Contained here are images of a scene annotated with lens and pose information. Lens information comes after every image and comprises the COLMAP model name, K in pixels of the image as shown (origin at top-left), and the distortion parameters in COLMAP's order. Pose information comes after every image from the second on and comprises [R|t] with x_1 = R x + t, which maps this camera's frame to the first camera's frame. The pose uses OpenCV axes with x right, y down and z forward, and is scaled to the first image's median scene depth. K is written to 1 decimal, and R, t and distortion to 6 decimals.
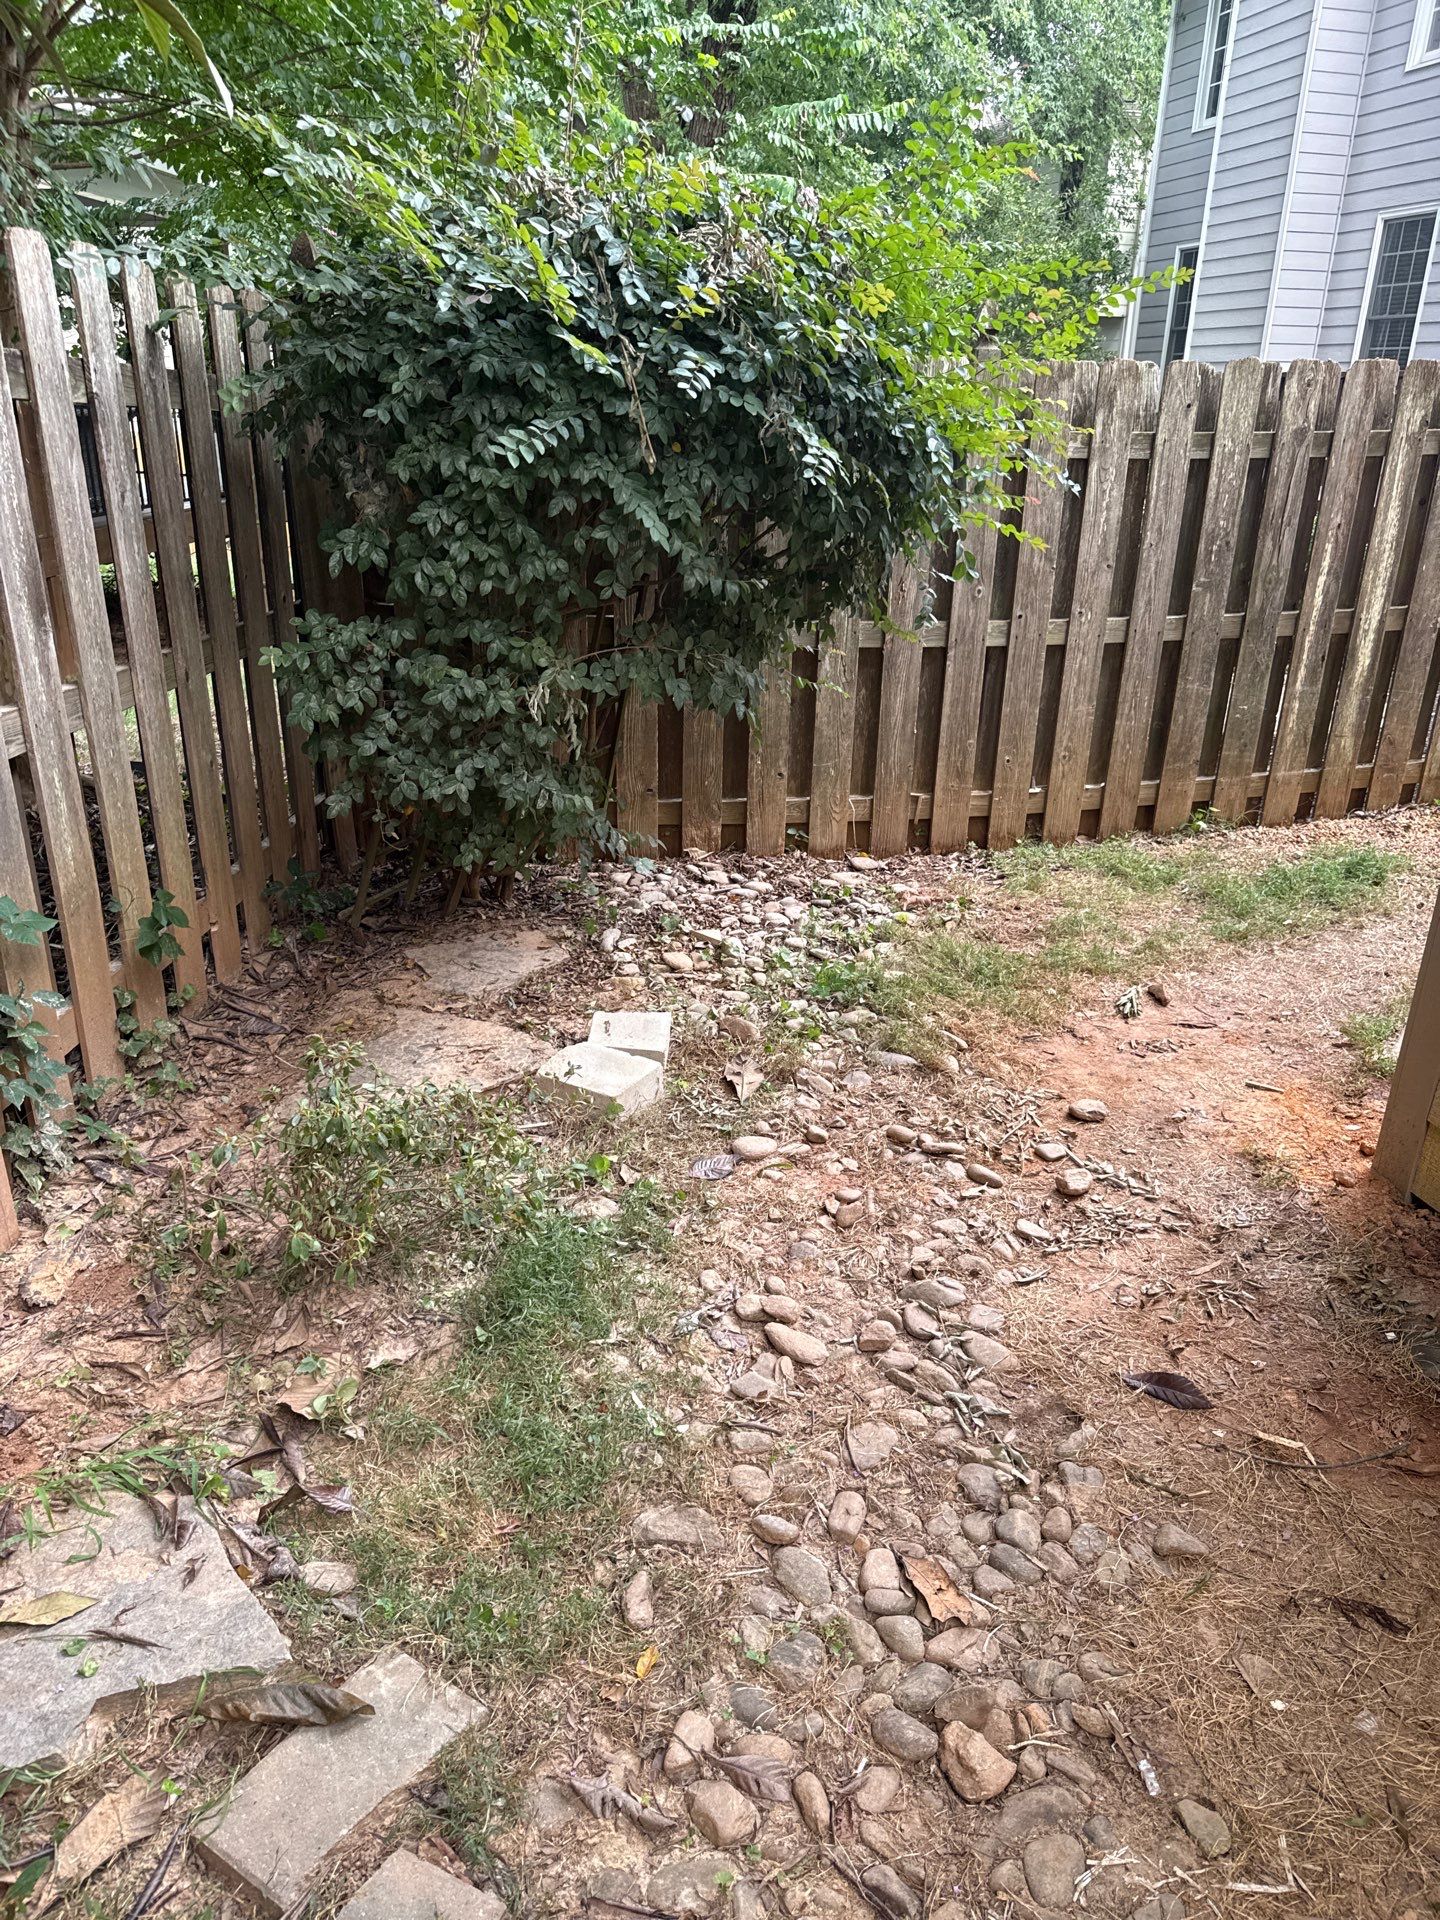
lens RADIAL K [[1354.1, 0, 717.1], [0, 1354.1, 970.2], [0, 0, 1]] dist [-0.000527, -0.005114]
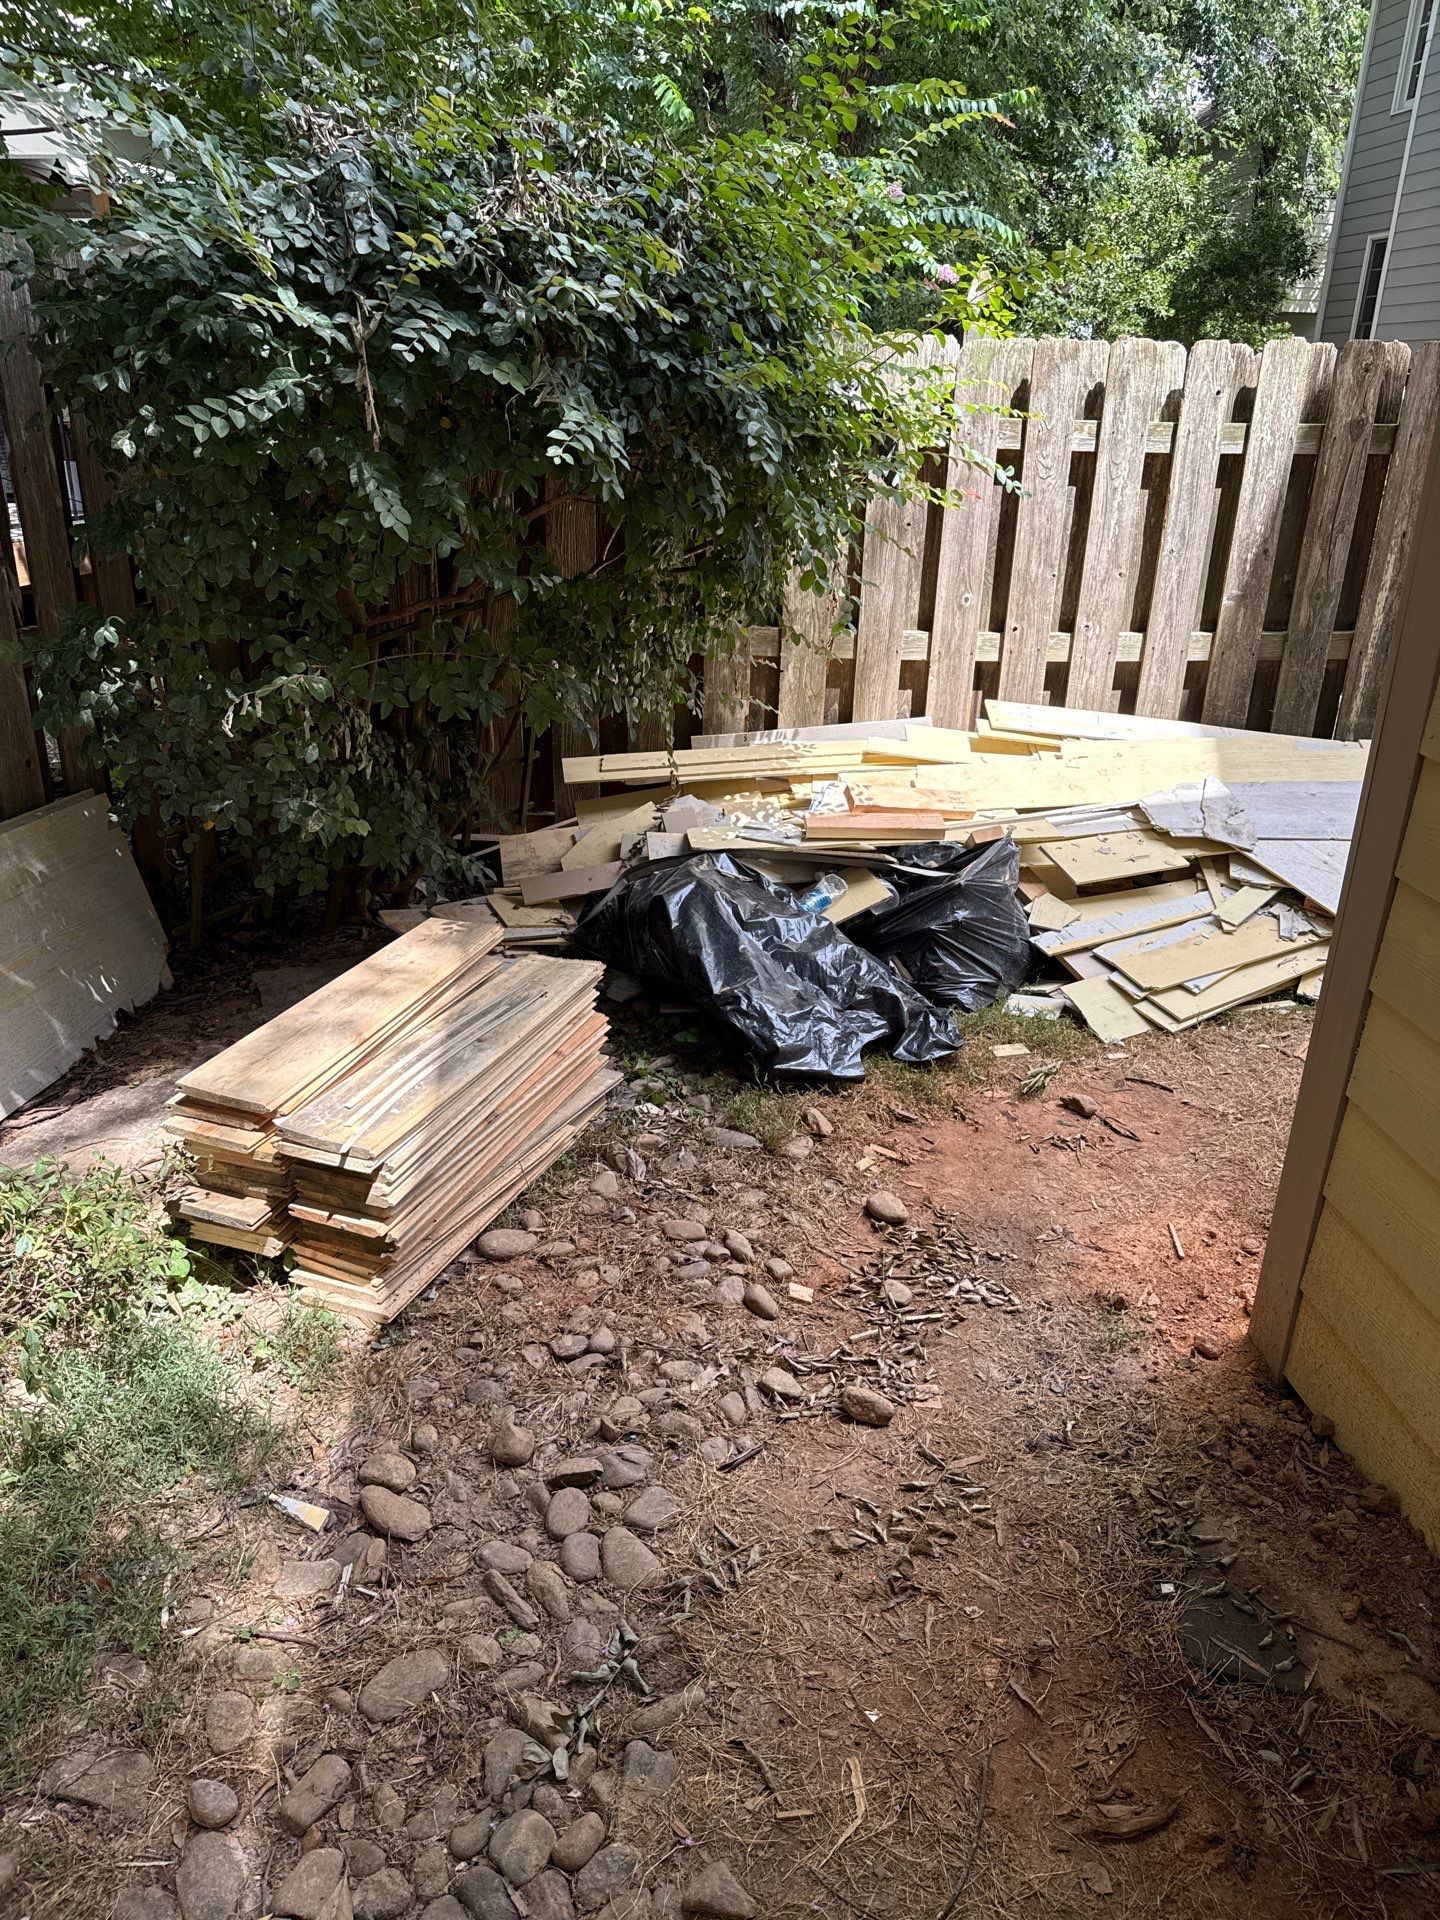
lens RADIAL K [[1345.8, 0, 724.0], [0, 1345.8, 956.5], [0, 0, 1]] dist [0.042535, -0.053720]
pose [[0.991365, 0.056427, -0.118367, 0.264301], [-0.057422, 0.998337, -0.005005, -0.055221], [0.117888, 0.011758, 0.992957, 0.171165]]
